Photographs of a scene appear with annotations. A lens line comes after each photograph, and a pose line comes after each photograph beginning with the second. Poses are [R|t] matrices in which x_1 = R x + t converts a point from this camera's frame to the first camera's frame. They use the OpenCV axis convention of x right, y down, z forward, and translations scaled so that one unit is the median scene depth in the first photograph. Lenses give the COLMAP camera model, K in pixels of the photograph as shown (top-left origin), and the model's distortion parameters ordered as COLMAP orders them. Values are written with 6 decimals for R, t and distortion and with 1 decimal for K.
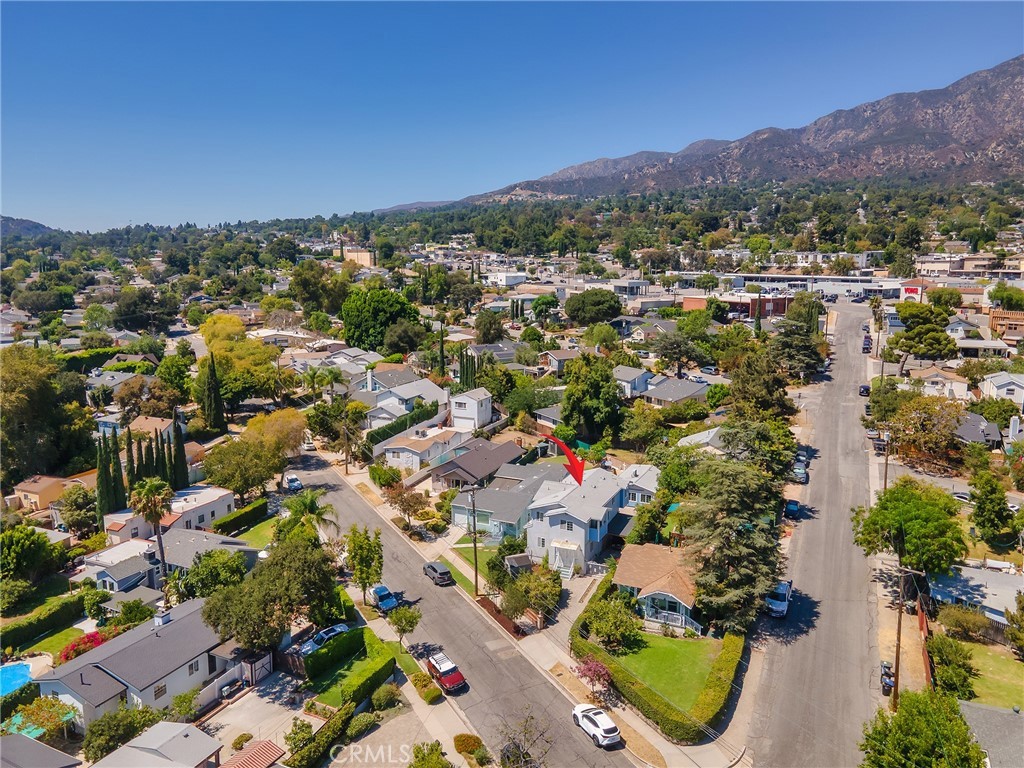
lens RADIAL K [[743.2, 0, 504.4], [0, 743.2, 379.2], [0, 0, 1]] dist [0.035150, 0.016412]
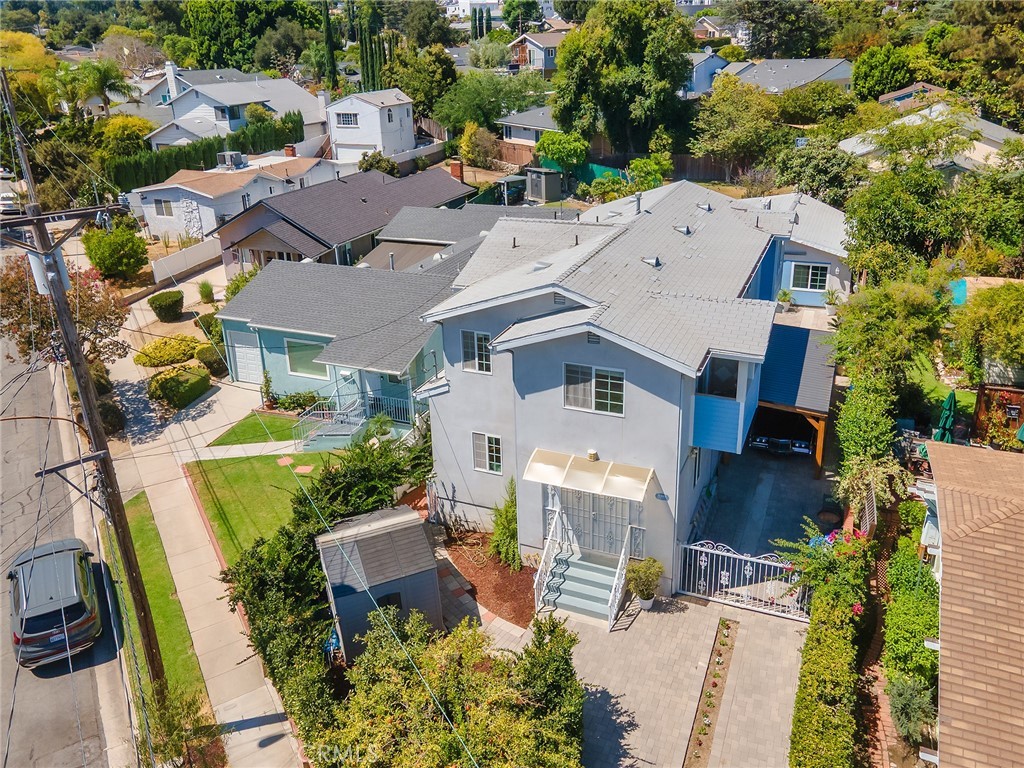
lens RADIAL K [[792.0, 0, 513.8], [0, 792.0, 376.4], [0, 0, 1]] dist [0.041431, 0.012984]
pose [[0.998906, -0.040951, 0.022592, 0.032661], [0.034475, 0.971140, 0.236006, 0.081454], [-0.031605, -0.234969, 0.971489, 0.459115]]
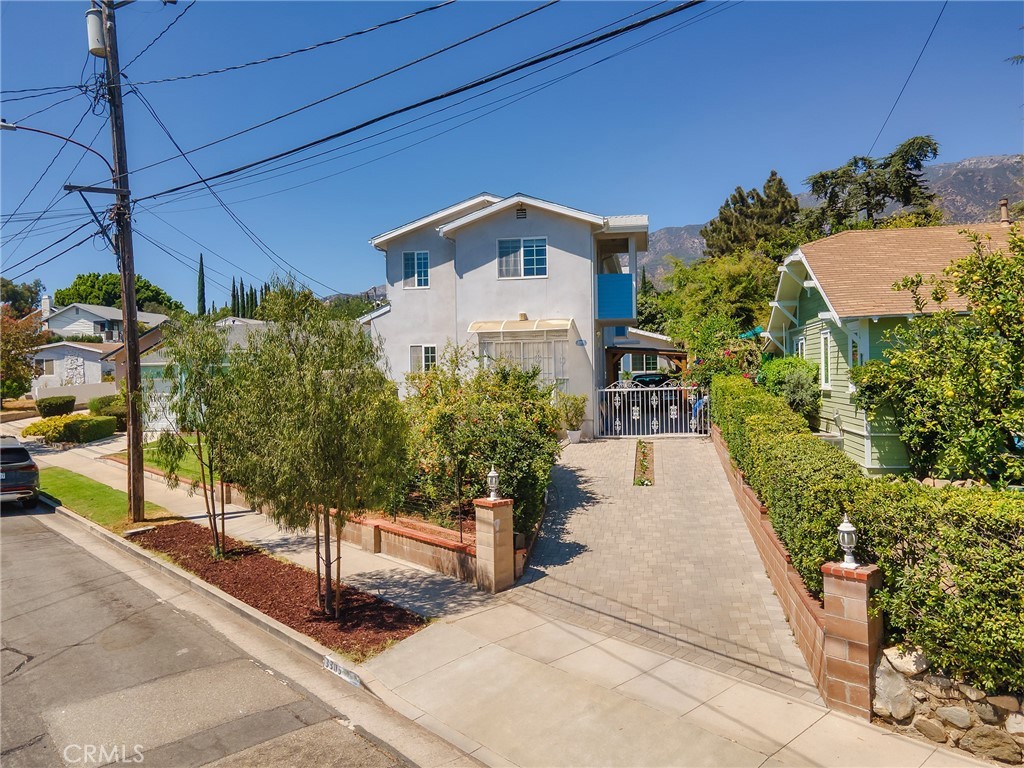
lens RADIAL K [[743.2, 0, 507.0], [0, 743.2, 384.4], [0, 0, 1]] dist [0.035150, 0.016412]
pose [[0.968440, -0.016860, 0.248677, 0.006030], [0.054441, 0.987928, -0.145035, 0.165071], [-0.243230, 0.153996, 0.957666, 0.440691]]
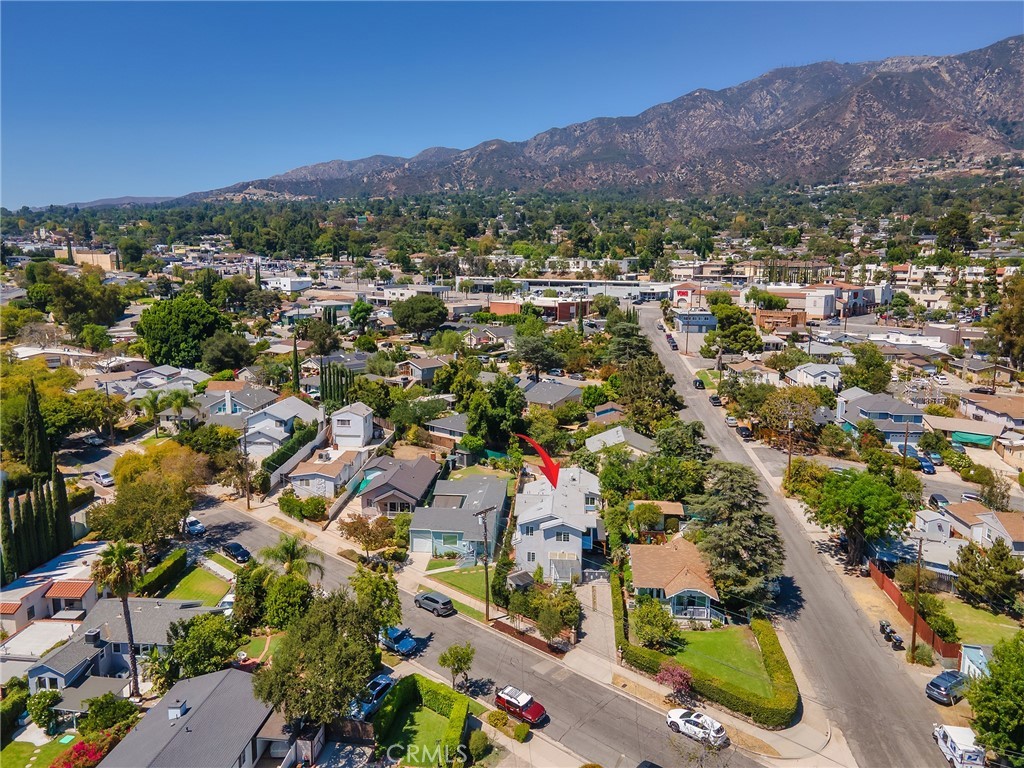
lens RADIAL K [[743.2, 0, 502.7], [0, 743.2, 381.4], [0, 0, 1]] dist [0.035150, 0.016412]
pose [[0.941579, -0.051696, 0.332802, -0.185113], [0.052054, 0.998613, 0.007847, -0.014187], [-0.332746, 0.009935, 0.942964, 0.047367]]
